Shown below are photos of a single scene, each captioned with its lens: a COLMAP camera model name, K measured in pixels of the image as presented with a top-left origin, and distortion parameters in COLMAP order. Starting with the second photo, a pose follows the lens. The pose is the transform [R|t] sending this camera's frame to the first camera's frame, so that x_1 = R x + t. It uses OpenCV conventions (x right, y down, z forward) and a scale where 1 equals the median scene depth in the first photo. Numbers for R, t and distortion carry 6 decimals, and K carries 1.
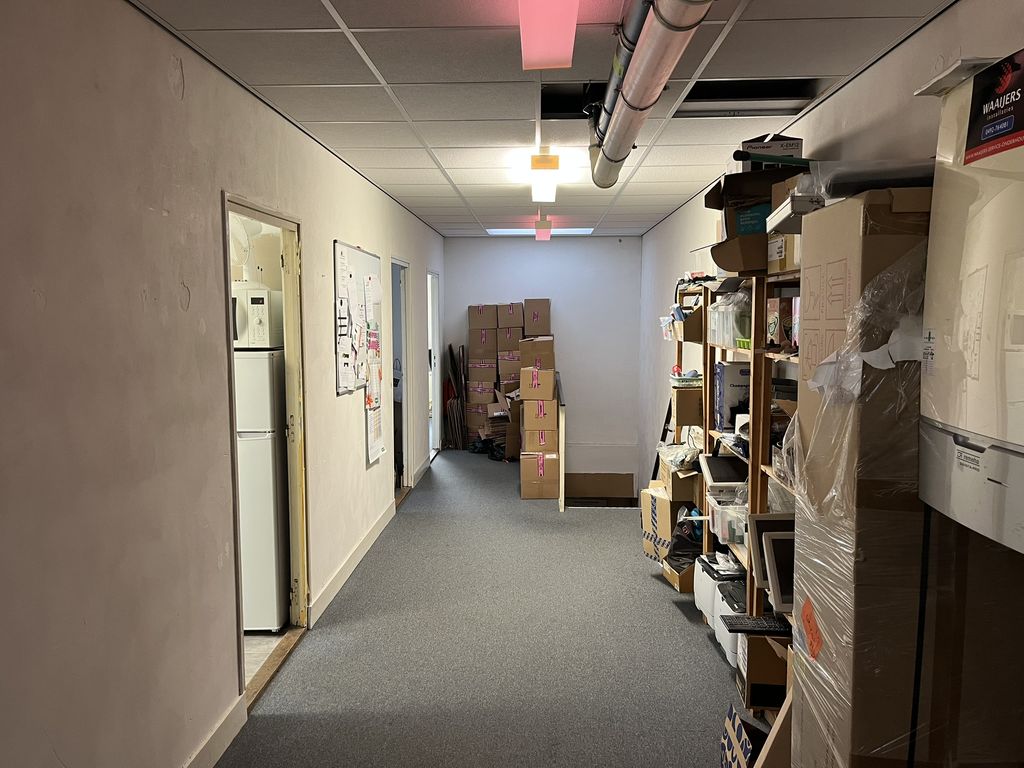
lens RADIAL K [[779.8, 0, 523.7], [0, 779.8, 396.8], [0, 0, 1]] dist [0.078930, -0.074281]
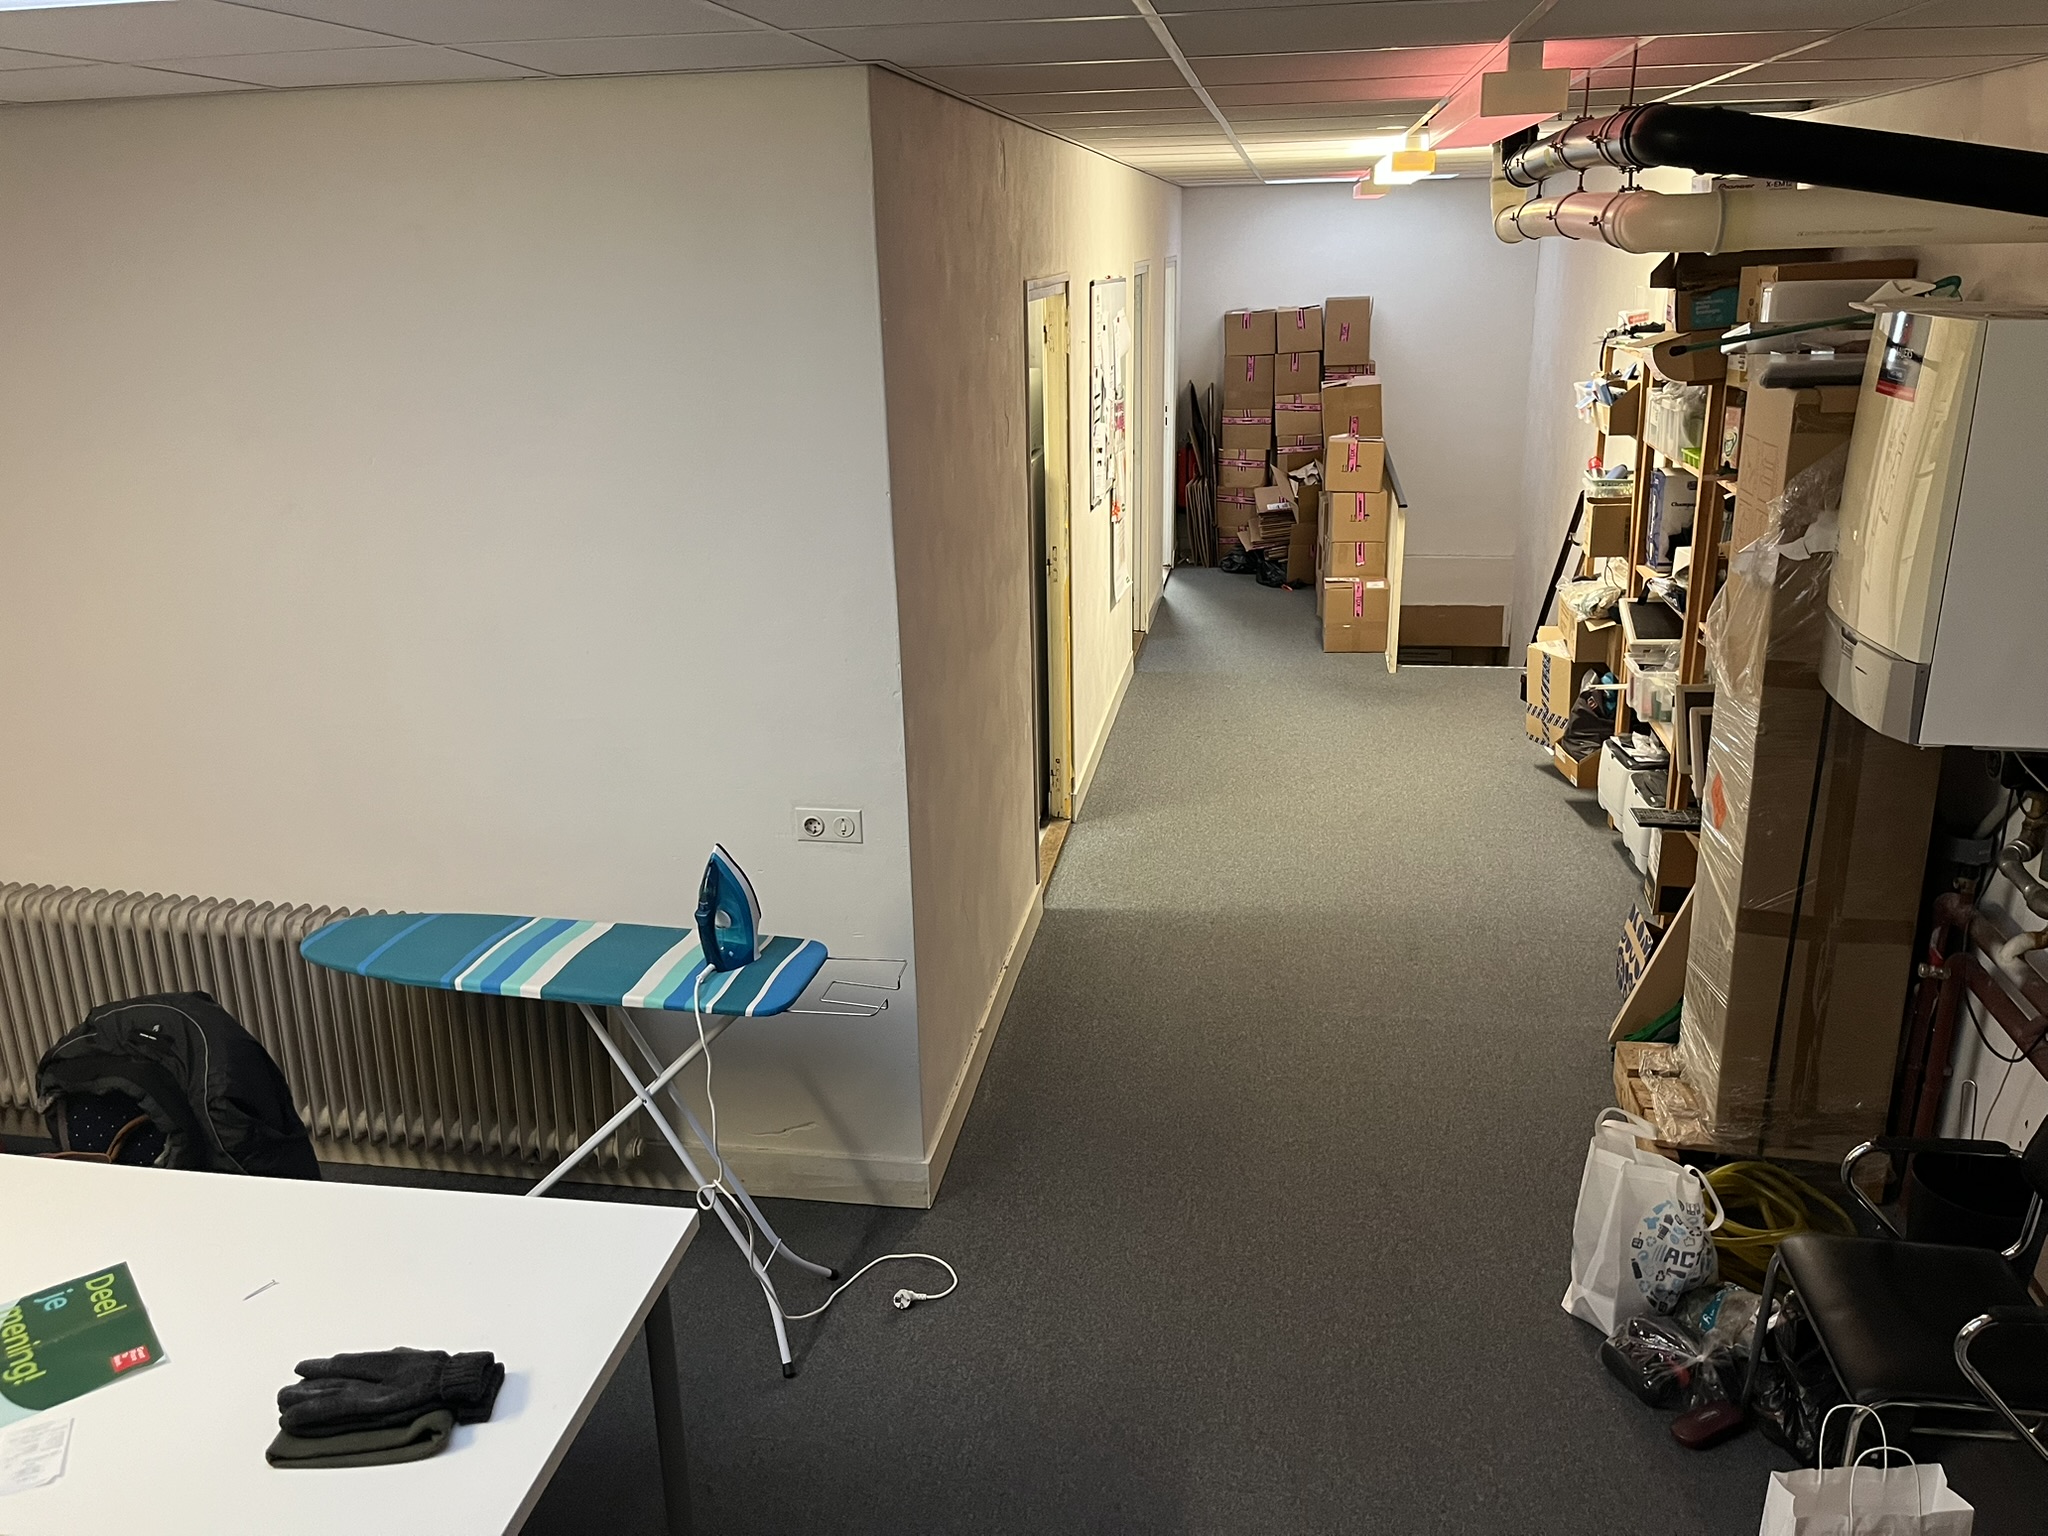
lens RADIAL K [[1556.6, 0, 1030.1], [0, 1556.6, 781.0], [0, 0, 1]] dist [0.059391, -0.084196]
pose [[0.990209, 0.019466, -0.138227, -0.106470], [0.011693, 0.975182, 0.221094, -0.086077], [0.139100, -0.220546, 0.965407, -0.487405]]
